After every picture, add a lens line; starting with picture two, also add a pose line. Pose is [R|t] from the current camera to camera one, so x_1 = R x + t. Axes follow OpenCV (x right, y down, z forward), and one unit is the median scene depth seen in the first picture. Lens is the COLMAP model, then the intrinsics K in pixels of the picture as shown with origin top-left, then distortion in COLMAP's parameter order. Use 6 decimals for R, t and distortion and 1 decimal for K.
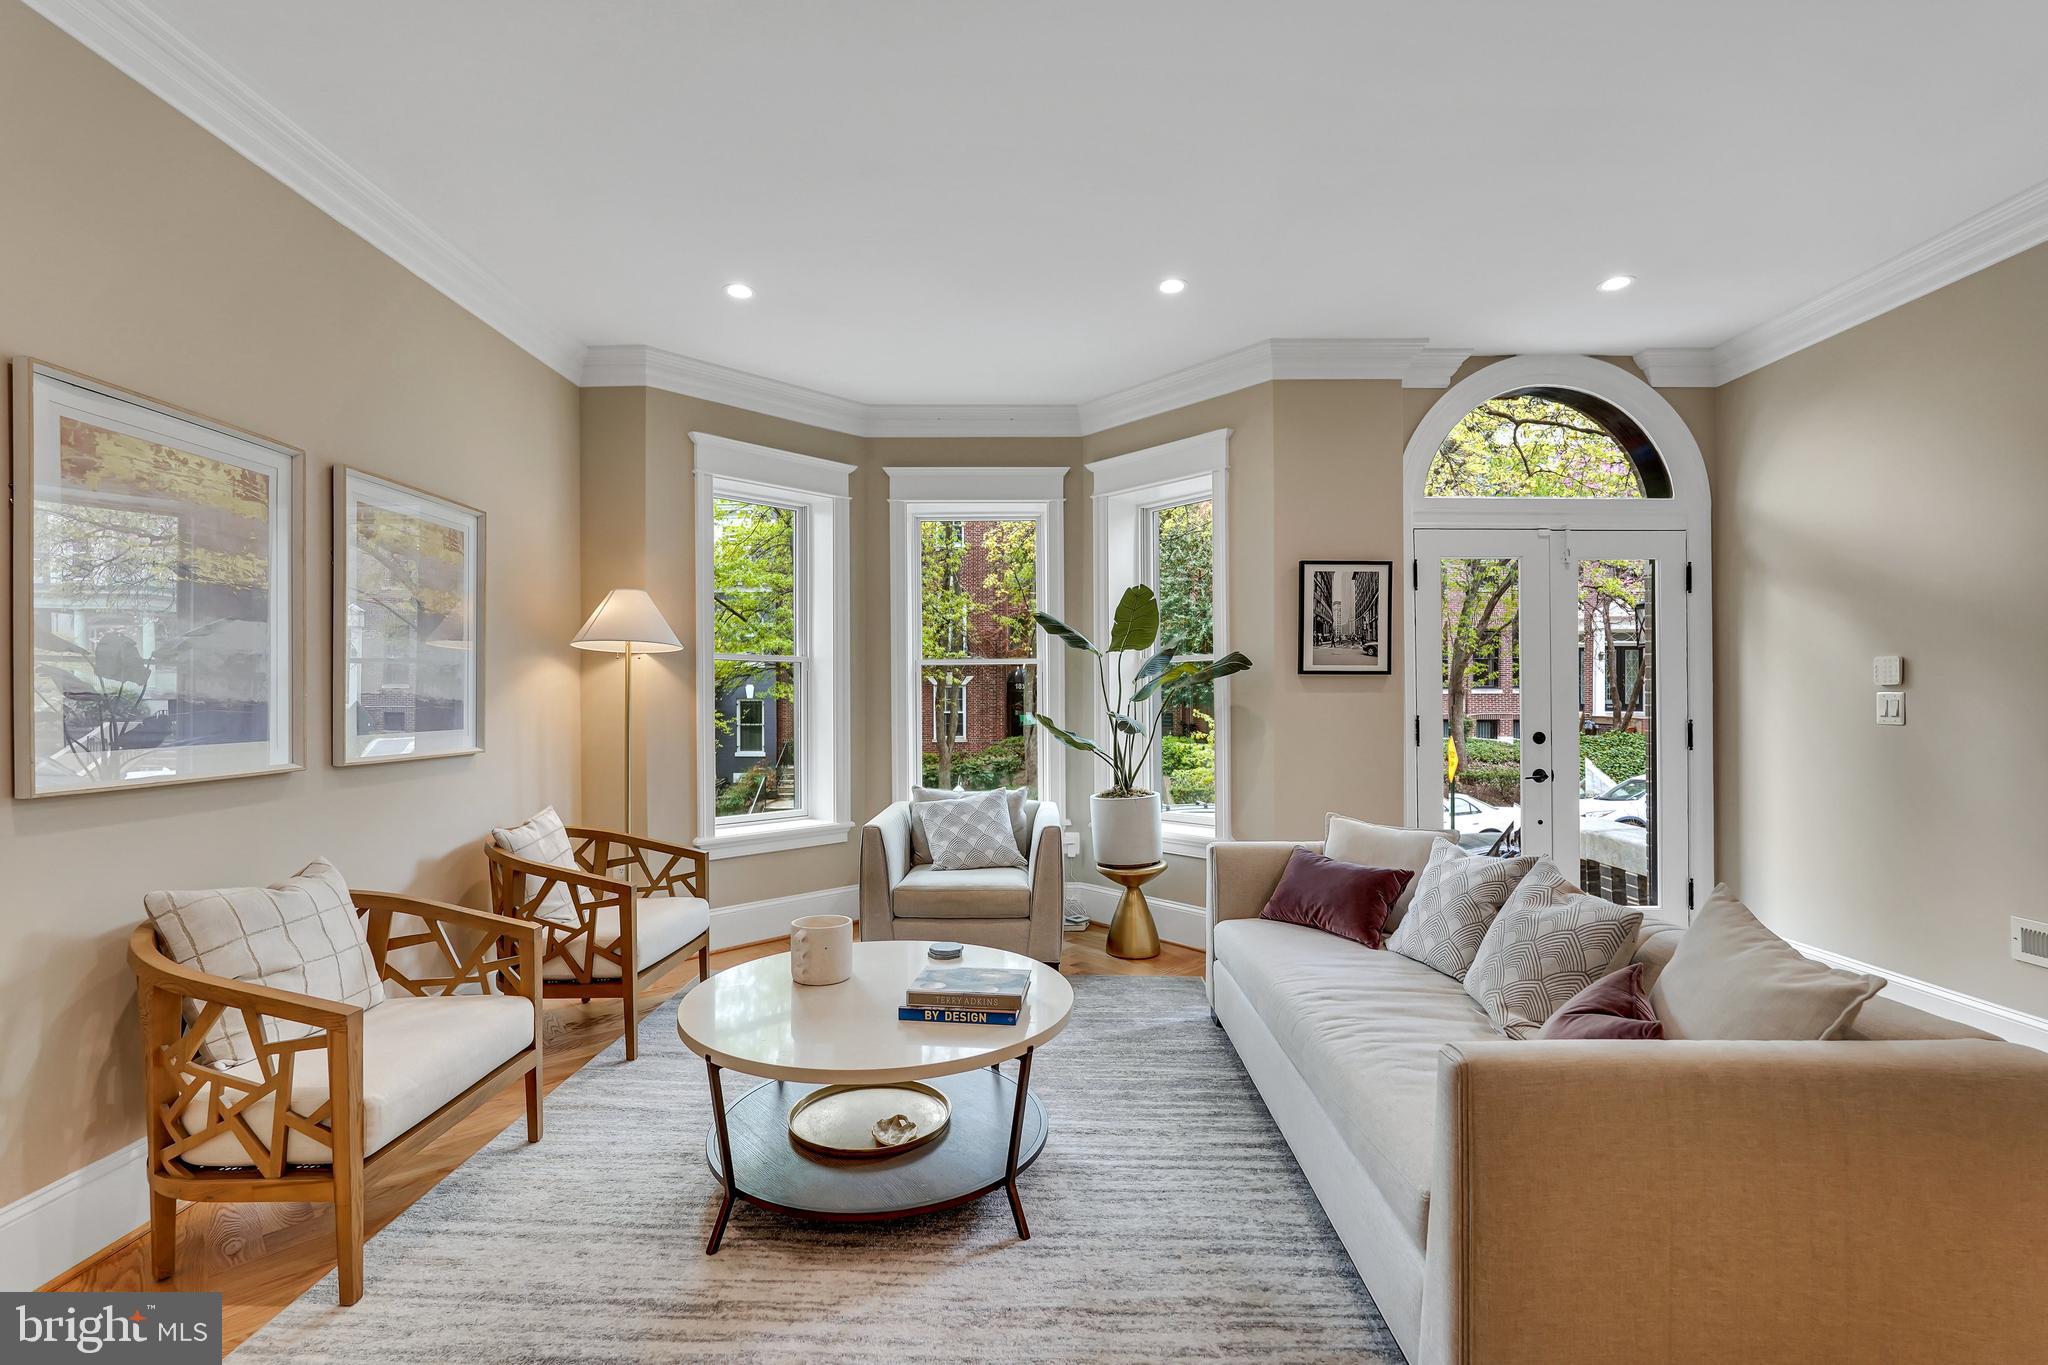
lens RADIAL K [[914.4, 0, 1012.3], [0, 914.4, 687.8], [0, 0, 1]] dist [-0.012418, 0.007202]
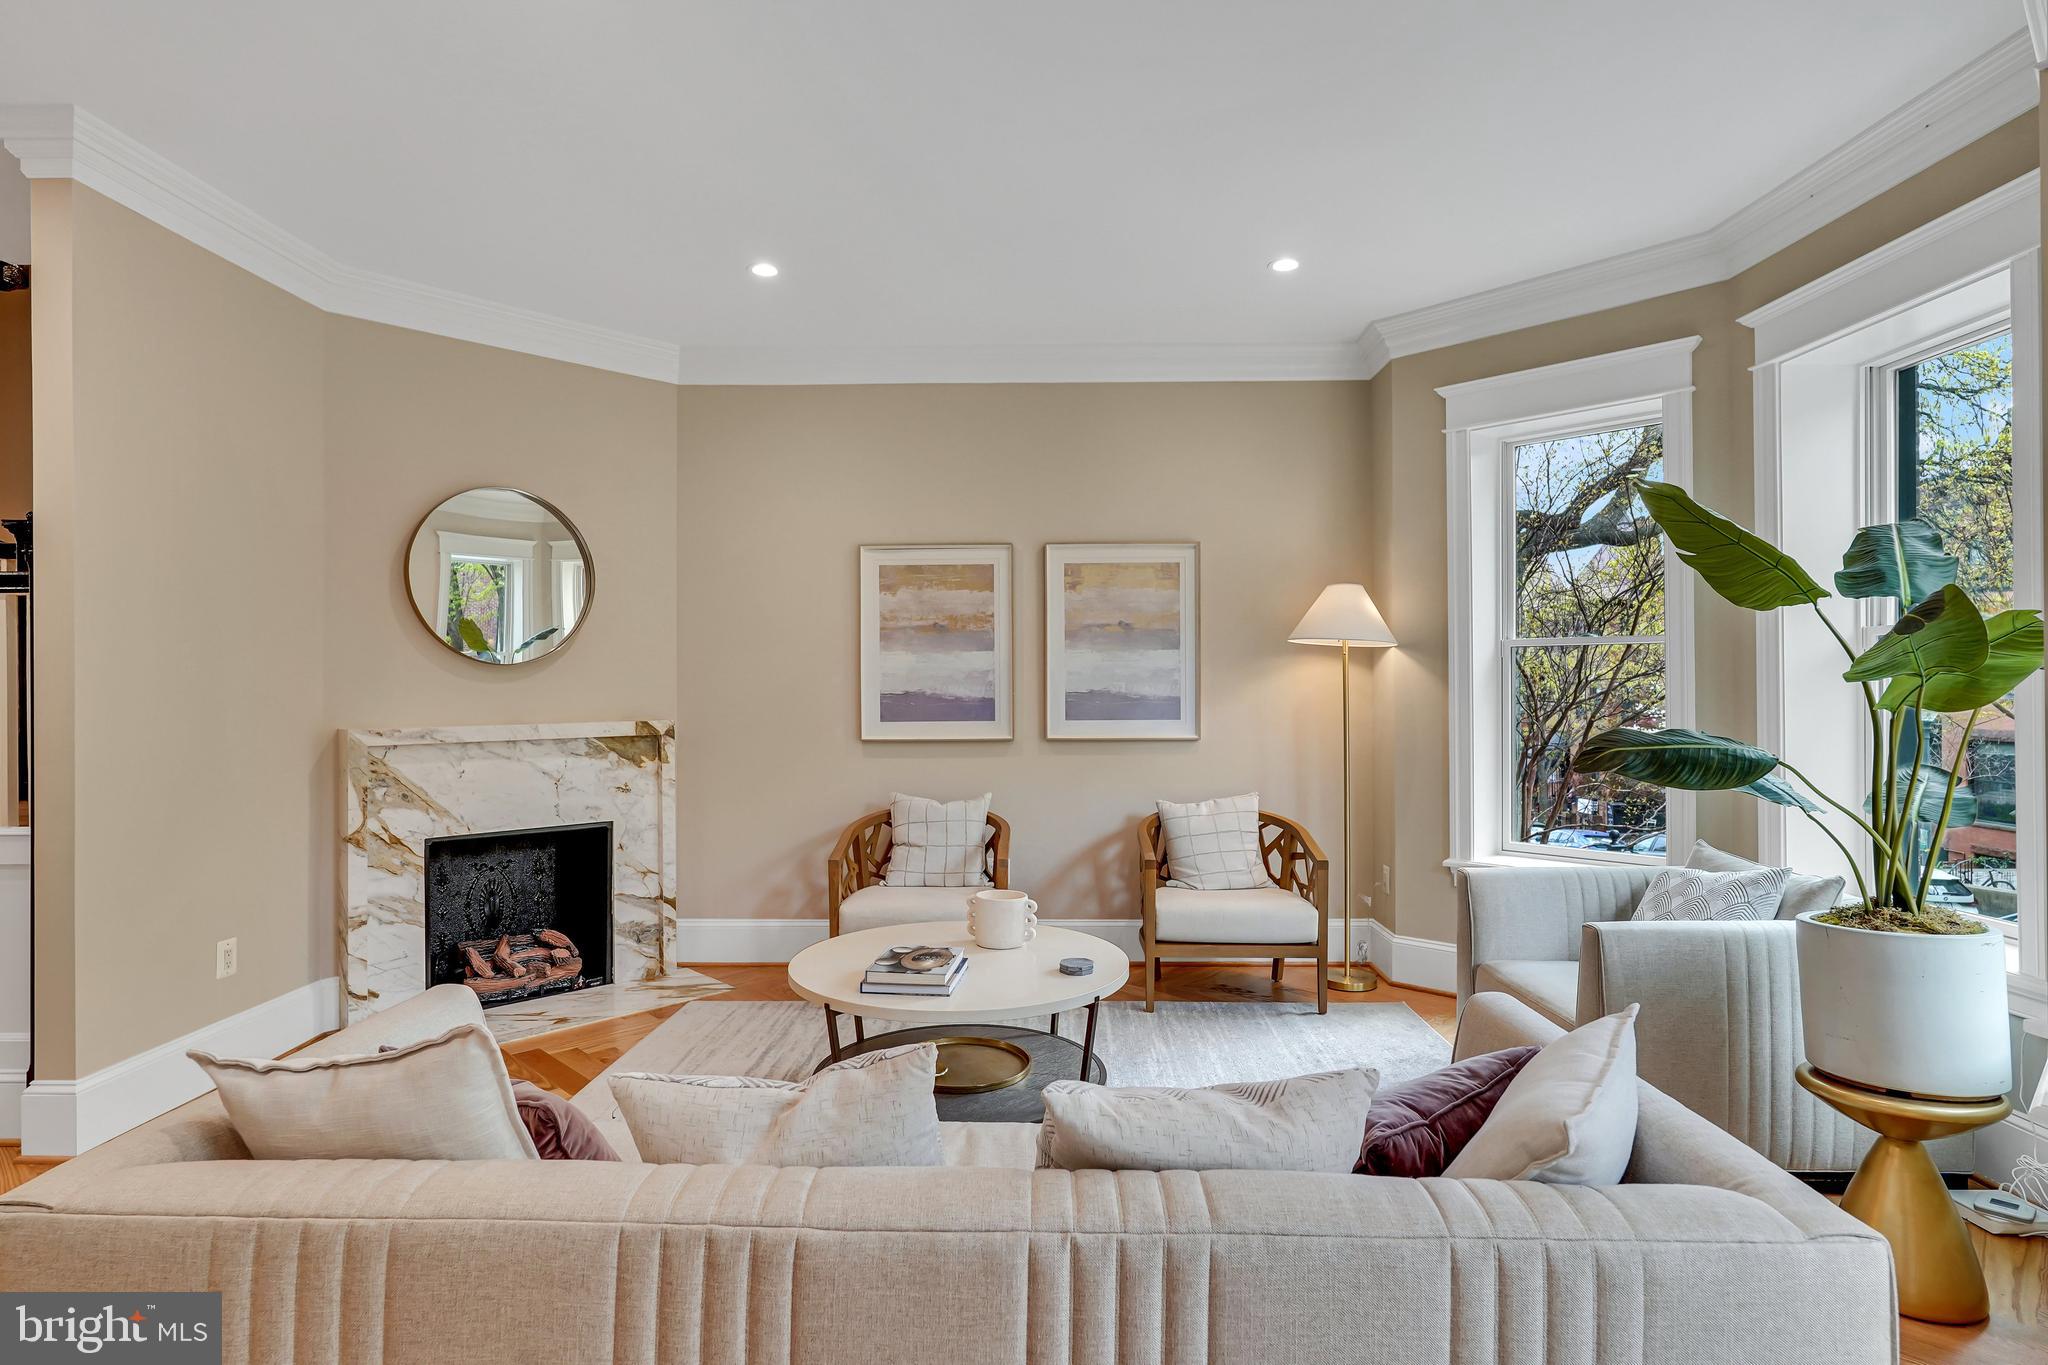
lens RADIAL K [[1054.6, 0, 1012.3], [0, 1054.6, 681.9], [0, 0, 1]] dist [-0.001764, 0.002337]
pose [[-0.003151, 0.006852, -0.999972, 0.850611], [0.018851, 0.999799, 0.006791, -0.020941], [0.999817, -0.018829, -0.003280, 0.765963]]
